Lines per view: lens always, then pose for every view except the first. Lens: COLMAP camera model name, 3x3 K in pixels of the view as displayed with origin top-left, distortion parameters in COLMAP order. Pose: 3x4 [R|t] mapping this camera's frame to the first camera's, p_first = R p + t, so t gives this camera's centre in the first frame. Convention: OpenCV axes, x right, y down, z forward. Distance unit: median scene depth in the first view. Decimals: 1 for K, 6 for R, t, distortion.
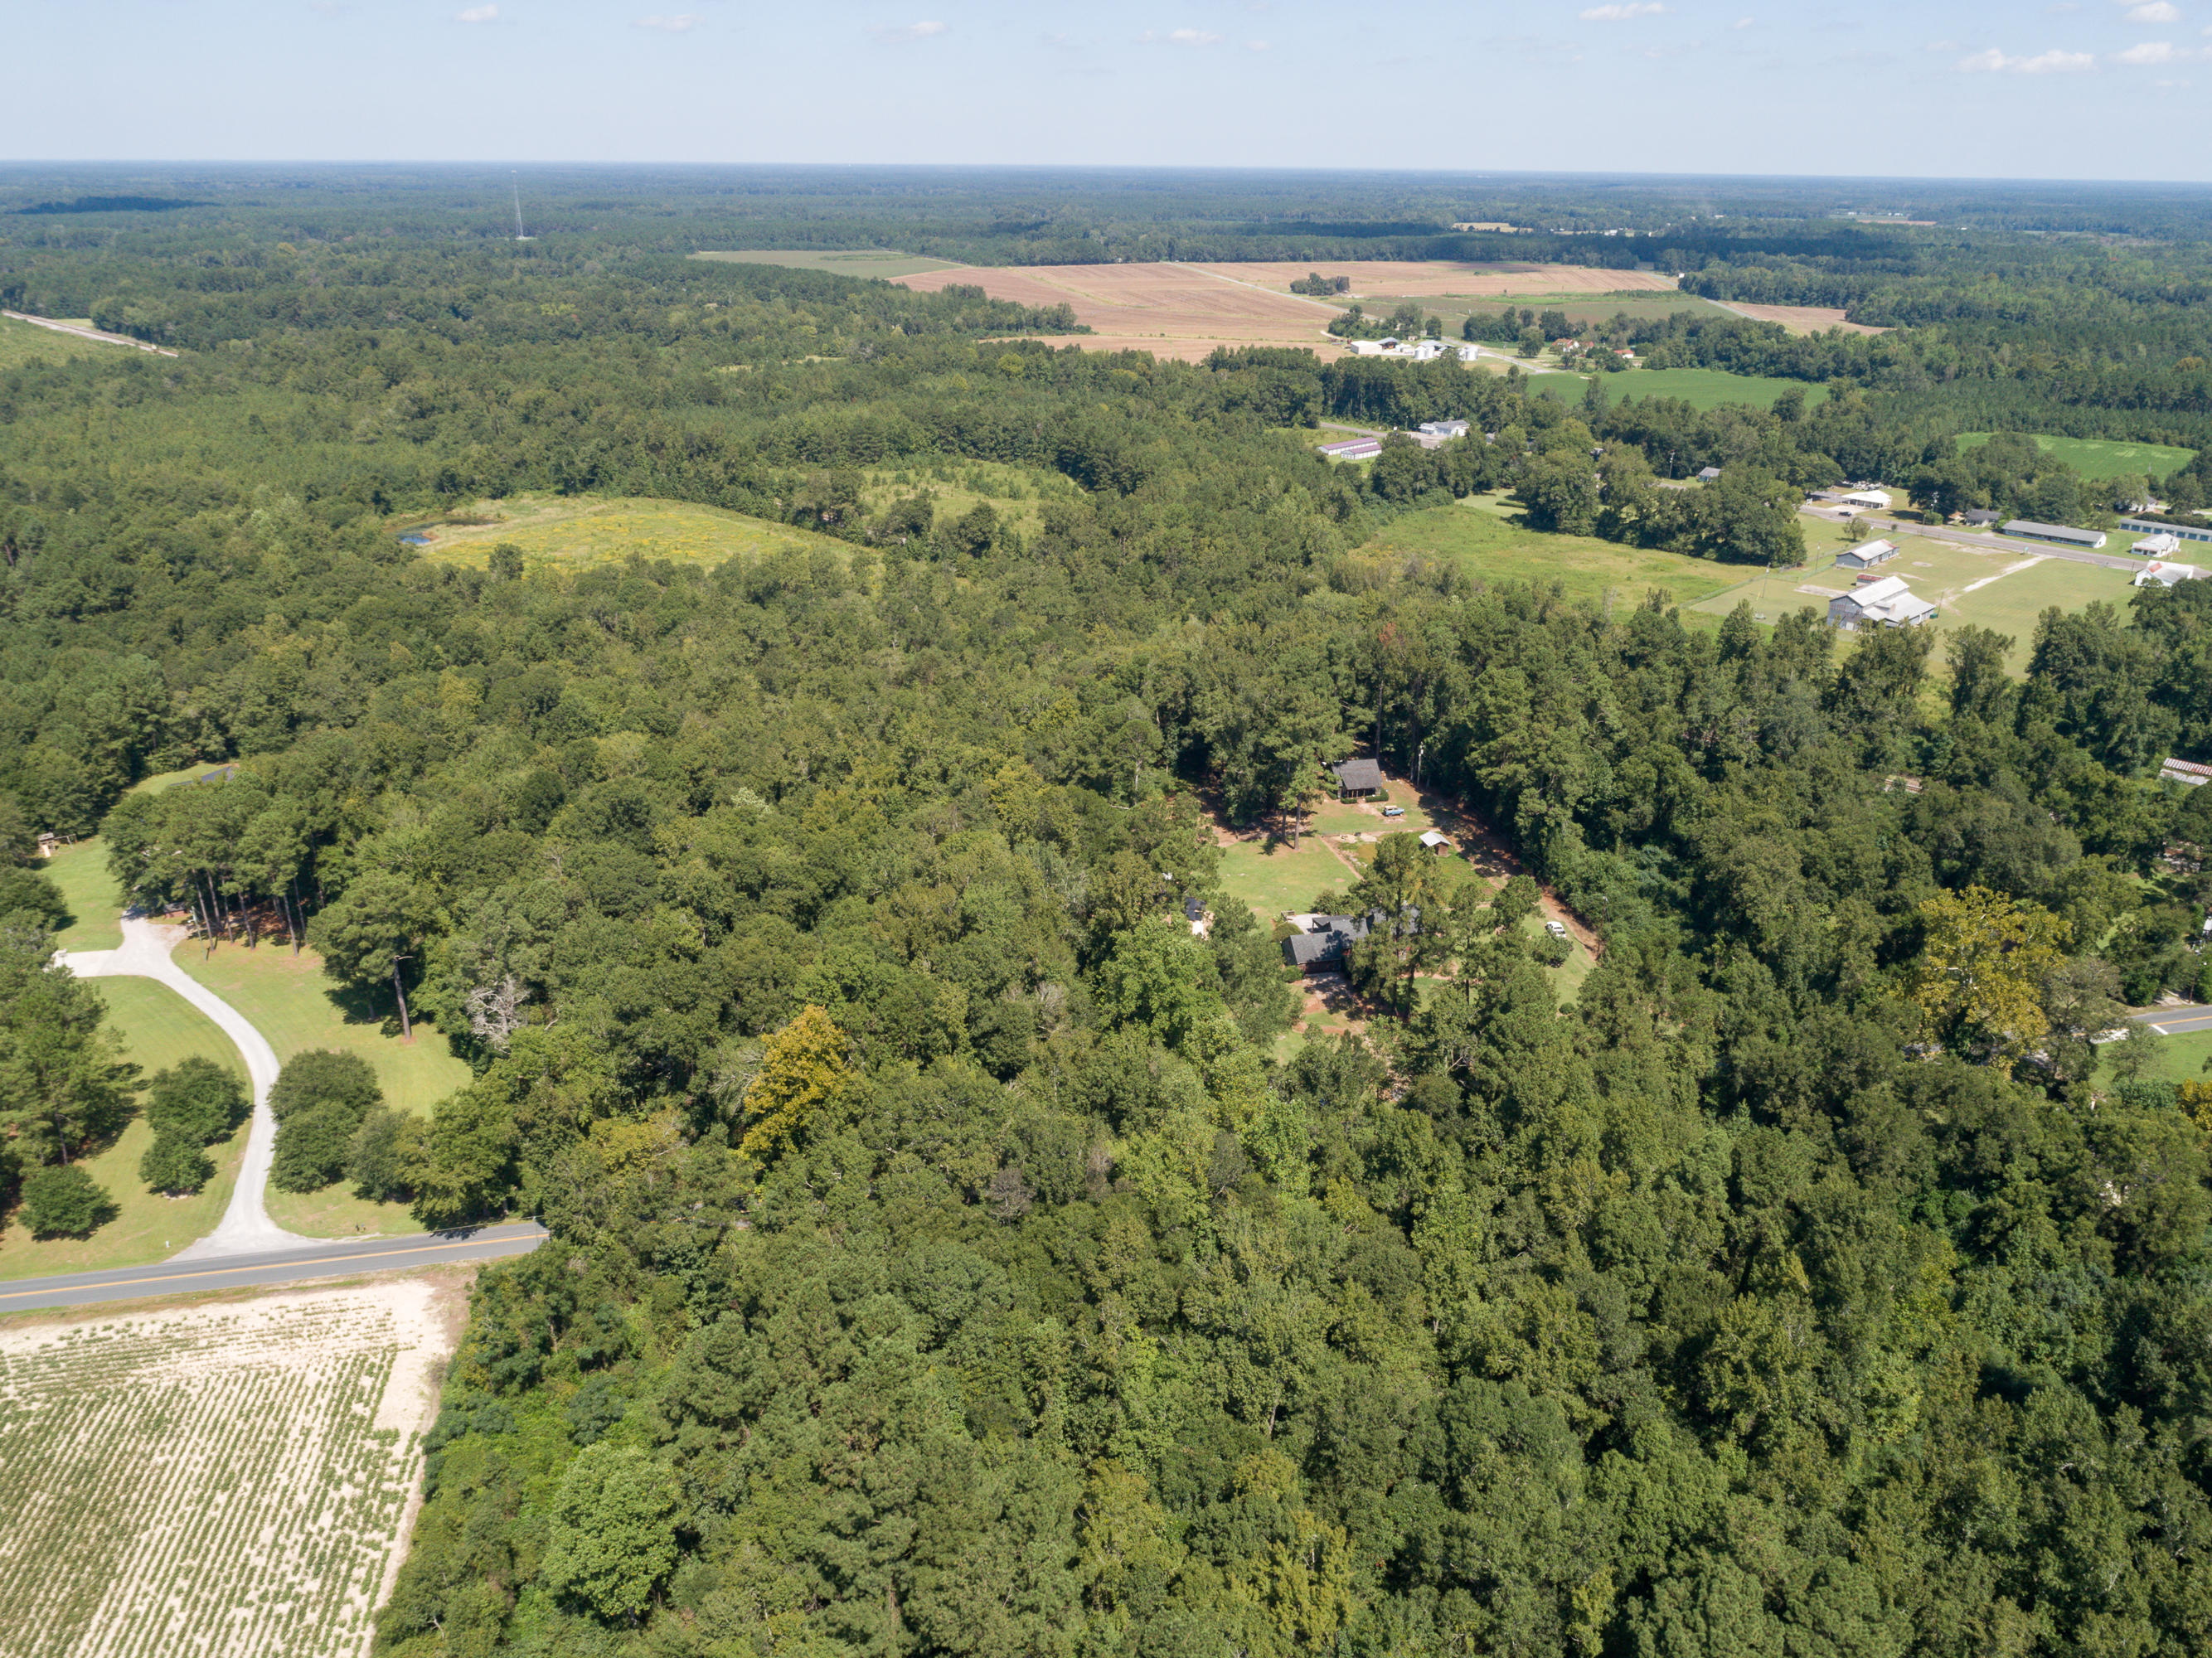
lens RADIAL K [[1655.9, 0, 1113.3], [0, 1655.9, 825.6], [0, 0, 1]] dist [-0.011896, 0.013760]
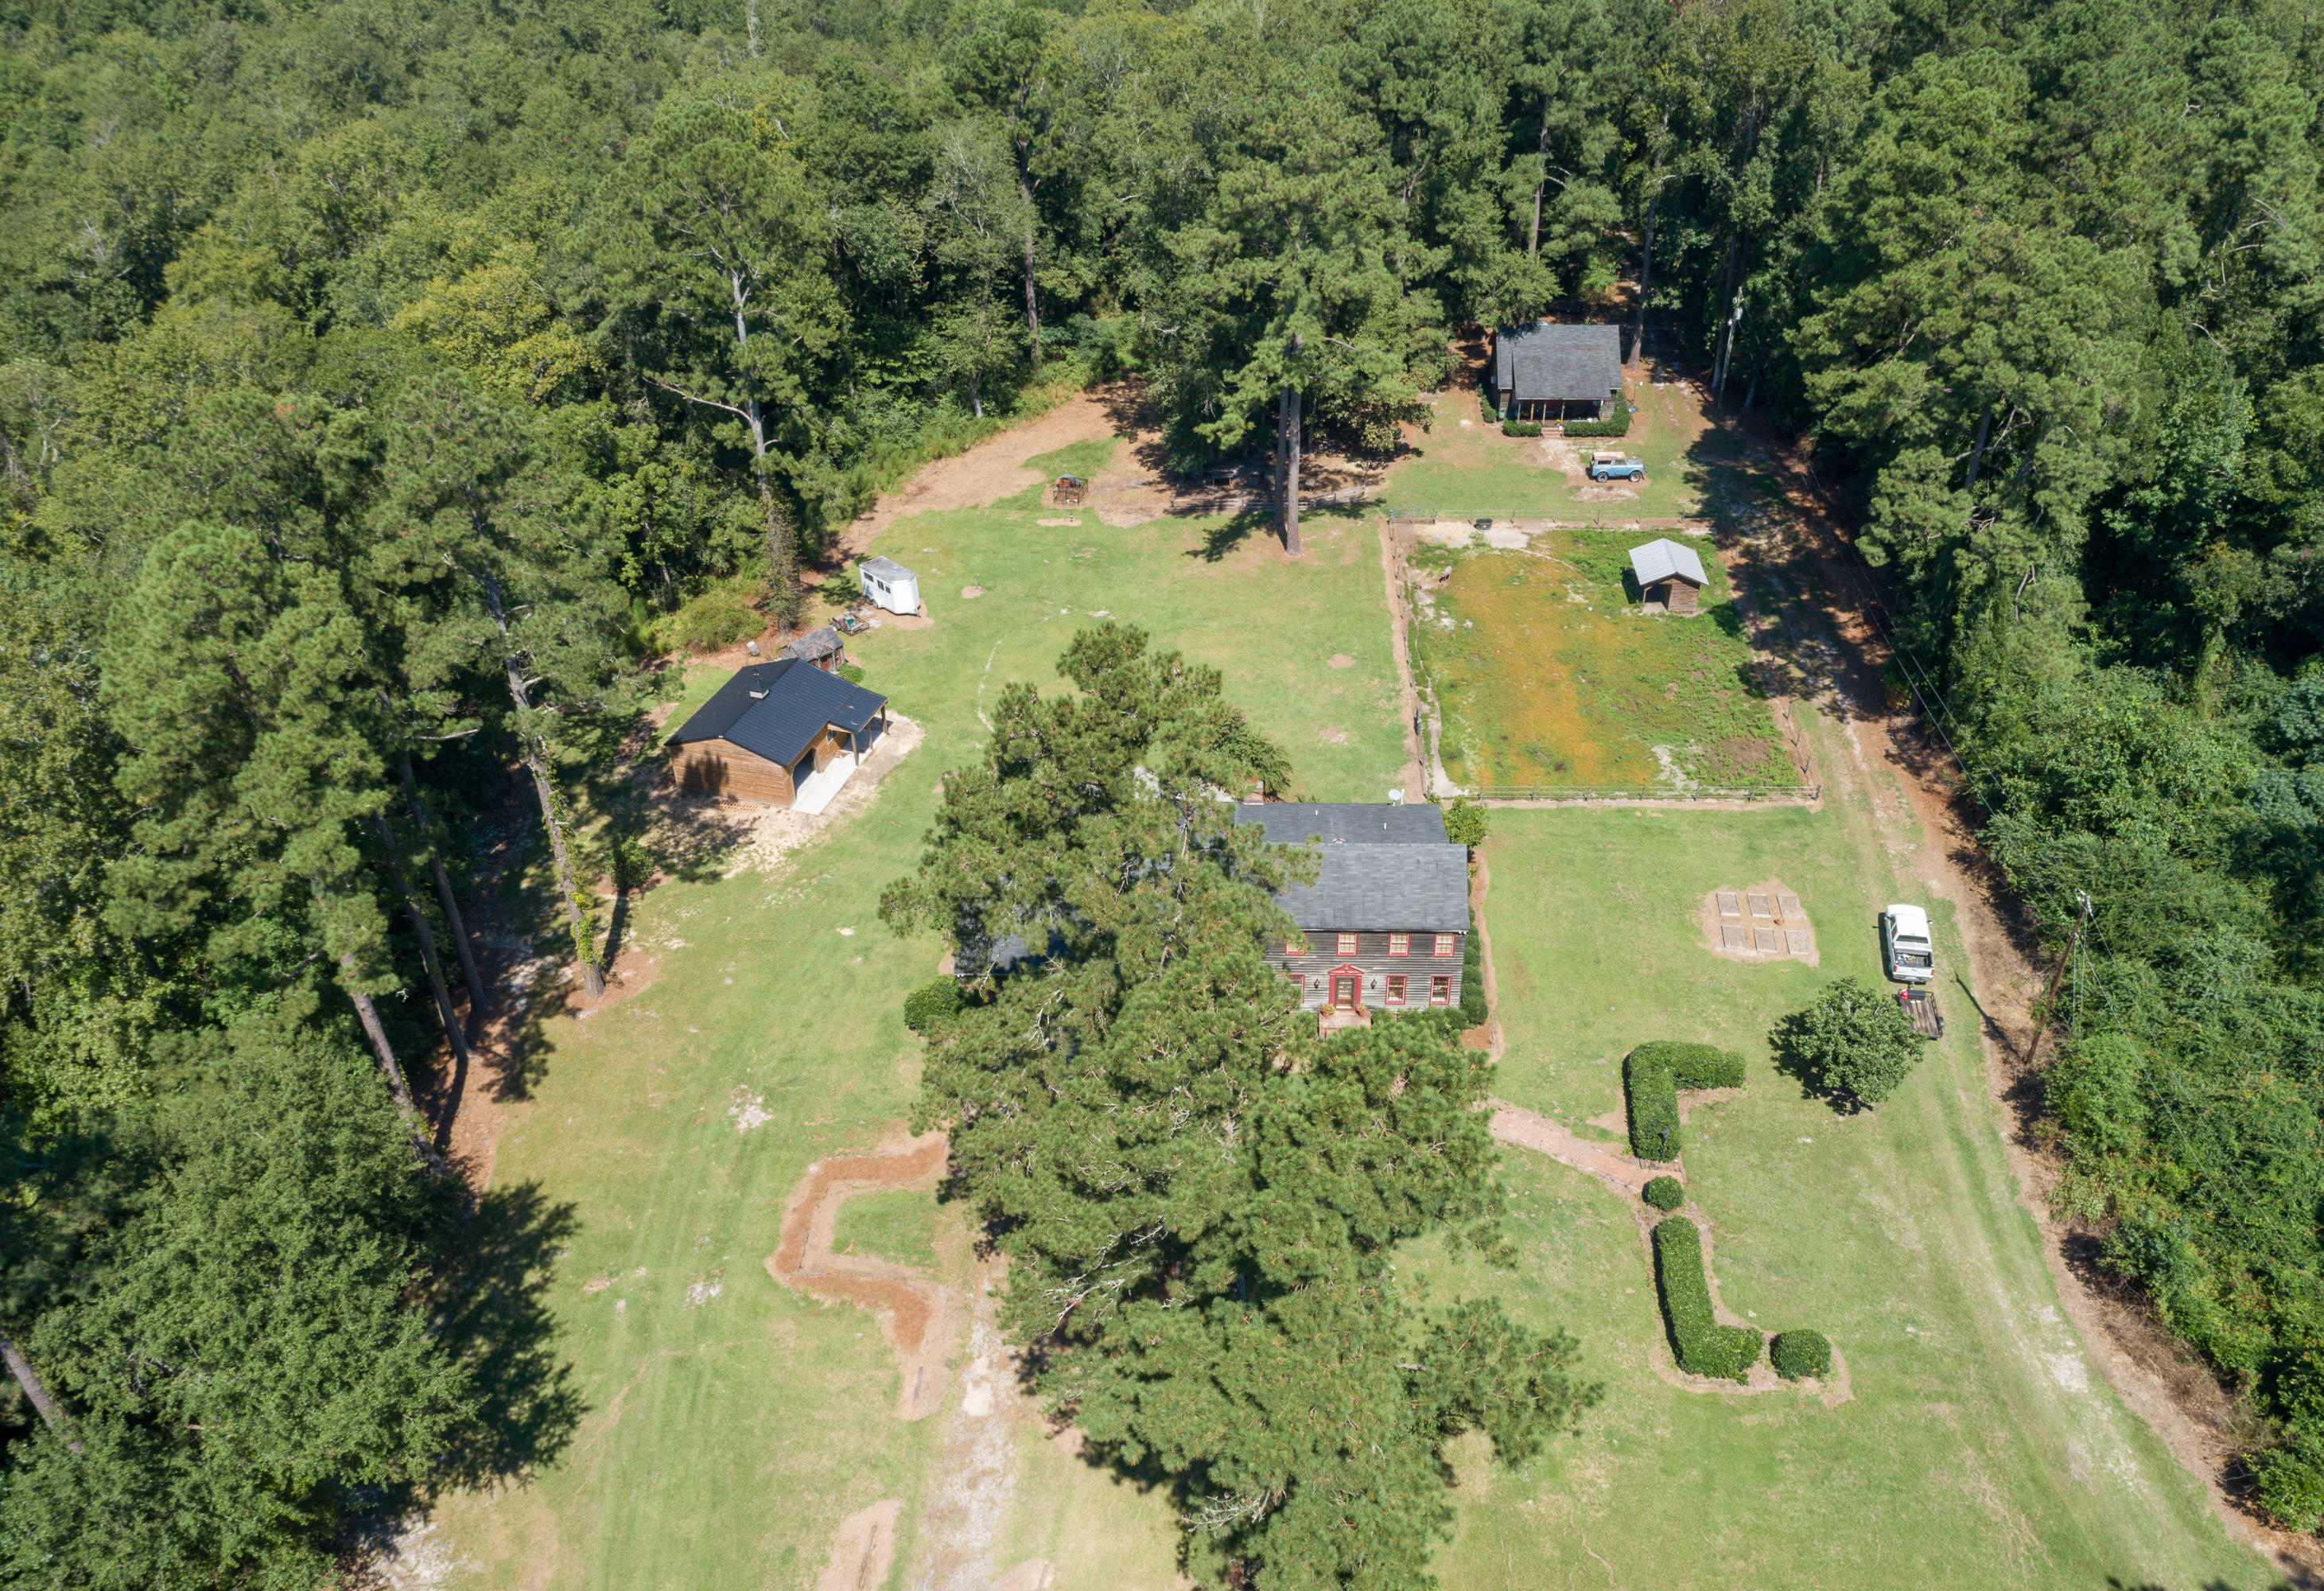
lens RADIAL K [[1930.9, 0, 1192.4], [0, 1930.9, 854.7], [0, 0, 1]] dist [0.062501, -0.008760]
pose [[0.975032, 0.130664, -0.179554, 0.180872], [-0.085727, 0.967365, 0.238444, -0.022472], [0.204850, -0.217097, 0.954413, 0.572403]]
